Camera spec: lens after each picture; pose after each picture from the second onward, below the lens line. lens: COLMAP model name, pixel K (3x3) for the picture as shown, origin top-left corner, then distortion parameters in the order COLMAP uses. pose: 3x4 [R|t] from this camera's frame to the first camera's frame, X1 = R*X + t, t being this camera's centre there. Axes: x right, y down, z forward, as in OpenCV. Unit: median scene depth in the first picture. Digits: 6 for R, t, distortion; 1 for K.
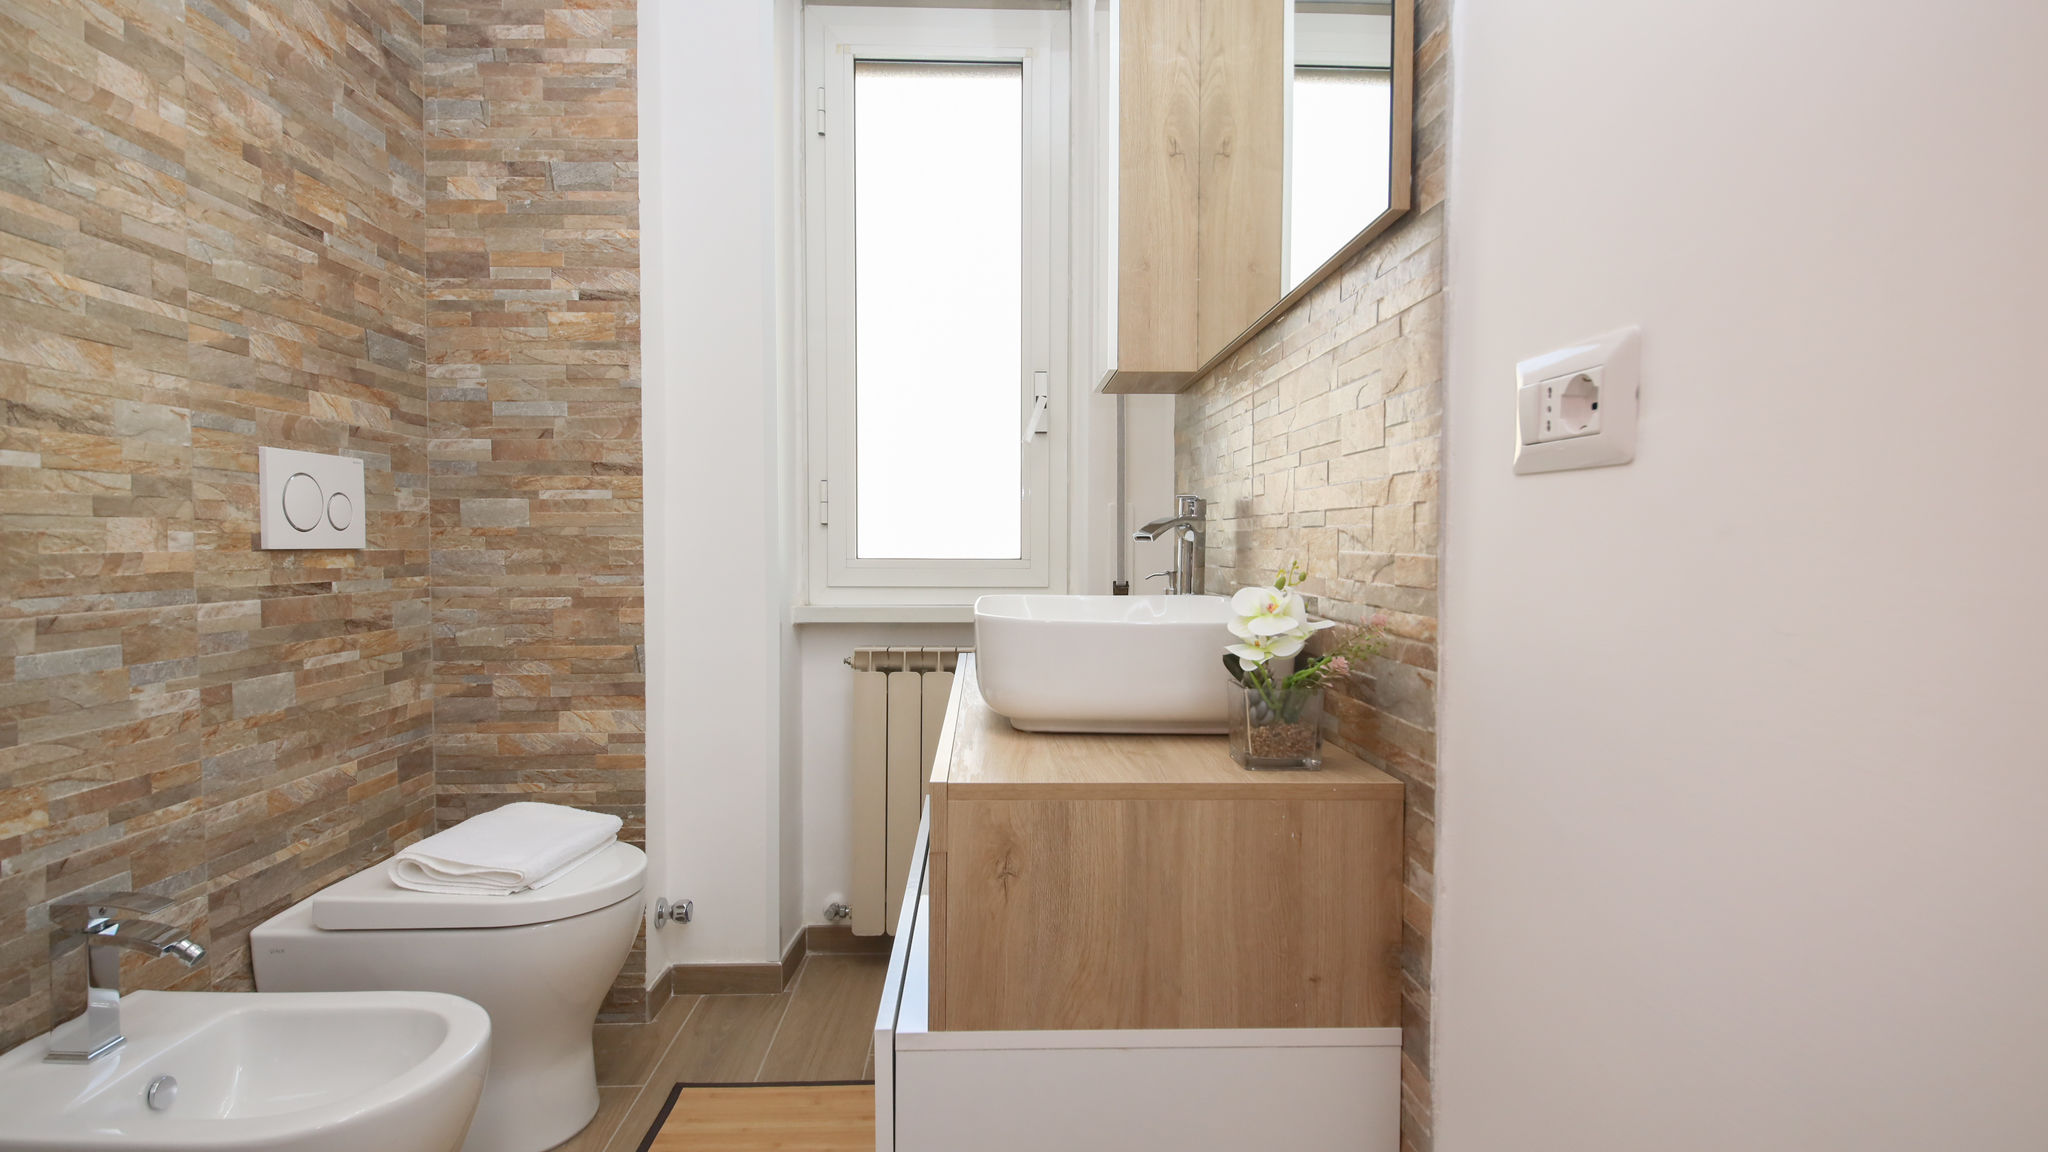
lens RADIAL K [[973.0, 0, 1024.0], [0, 973.0, 576.0], [0, 0, 1]] dist [0.000753, 0.000028]
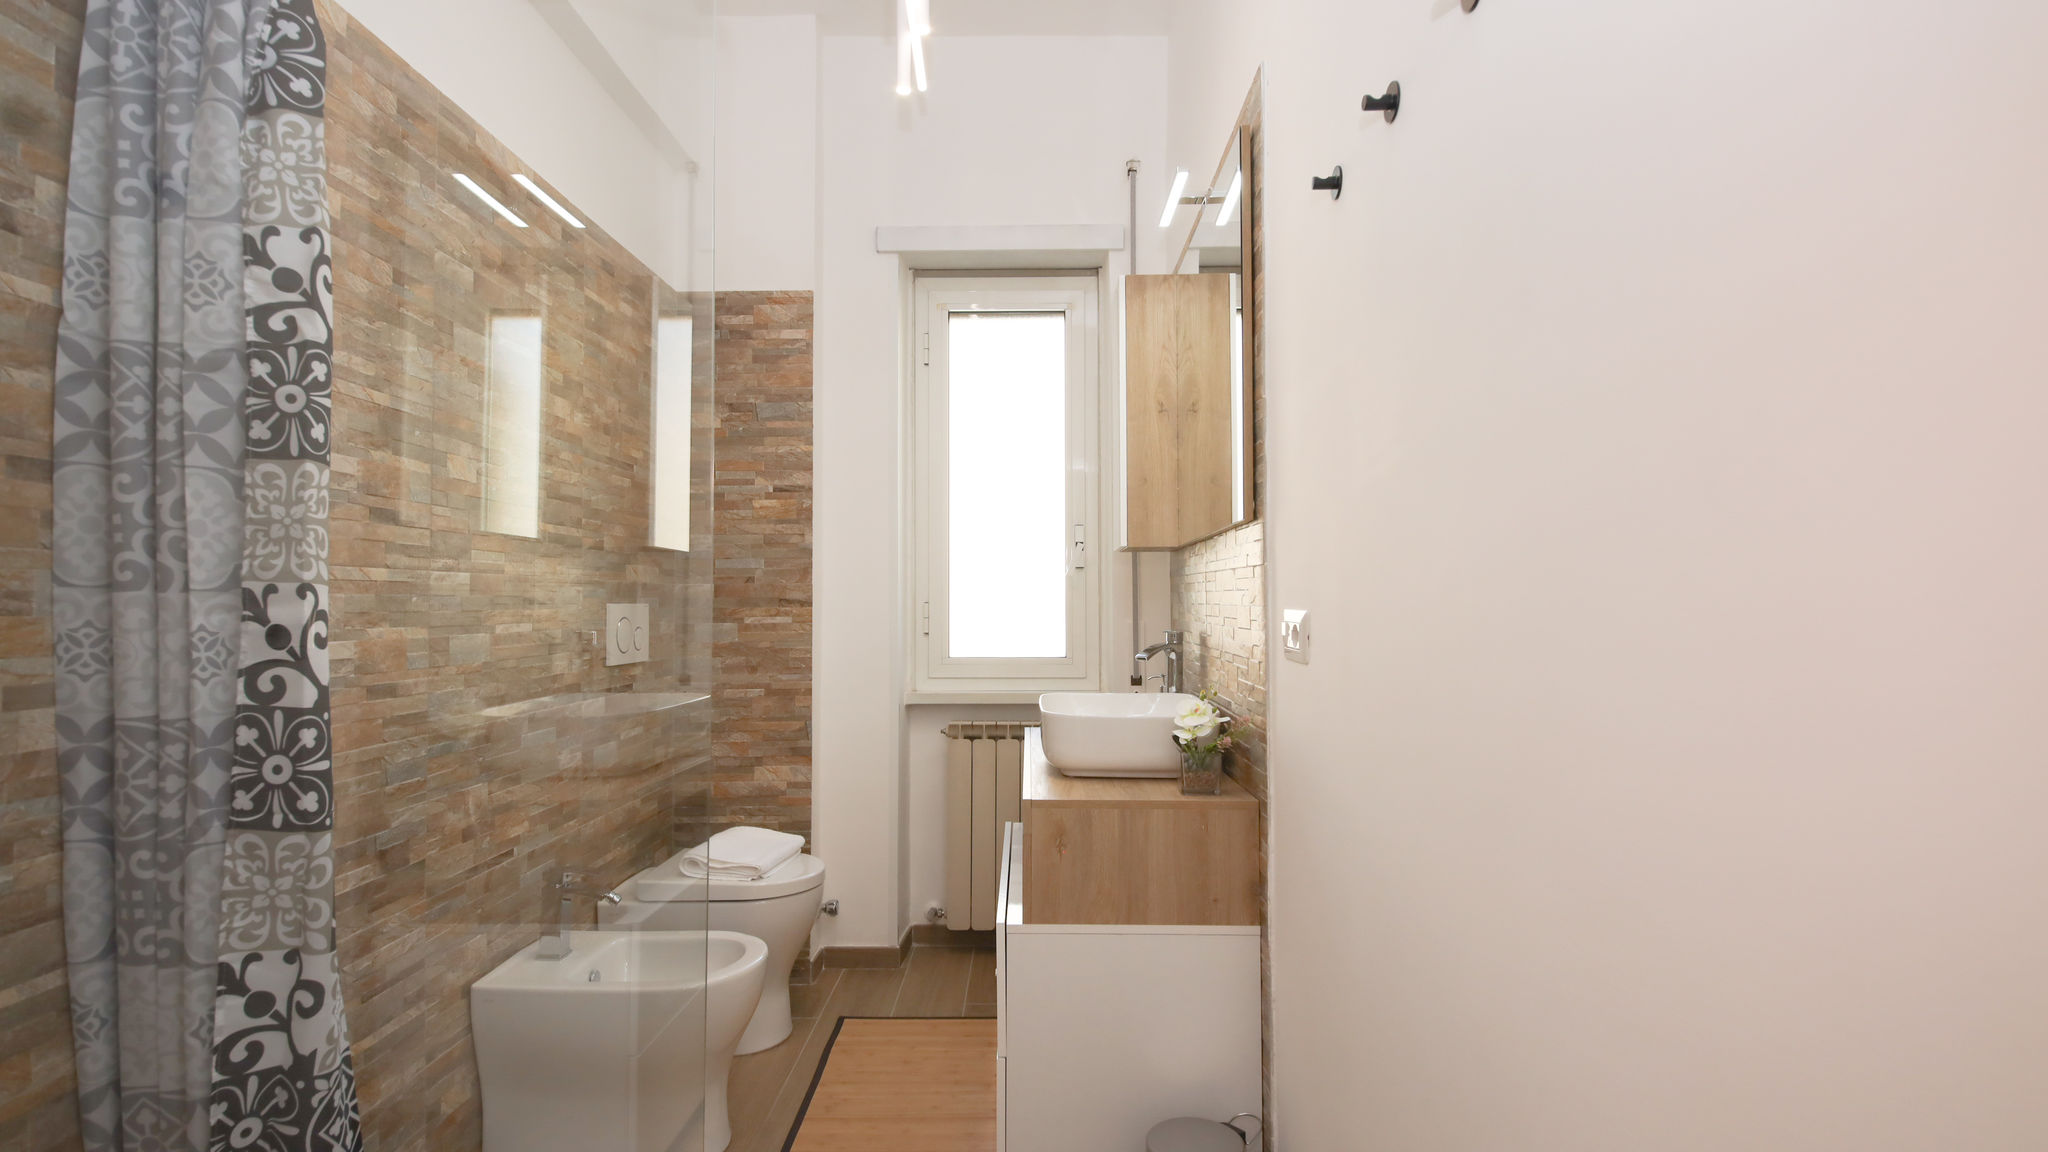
lens RADIAL K [[940.2, 0, 1024.0], [0, 940.2, 576.0], [0, 0, 1]] dist [0.016739, 0.000065]
pose [[0.998893, -0.006552, -0.046576, 0.000269], [0.003386, 0.997698, -0.067729, -0.052608], [0.046912, 0.067496, 0.996616, -0.435358]]
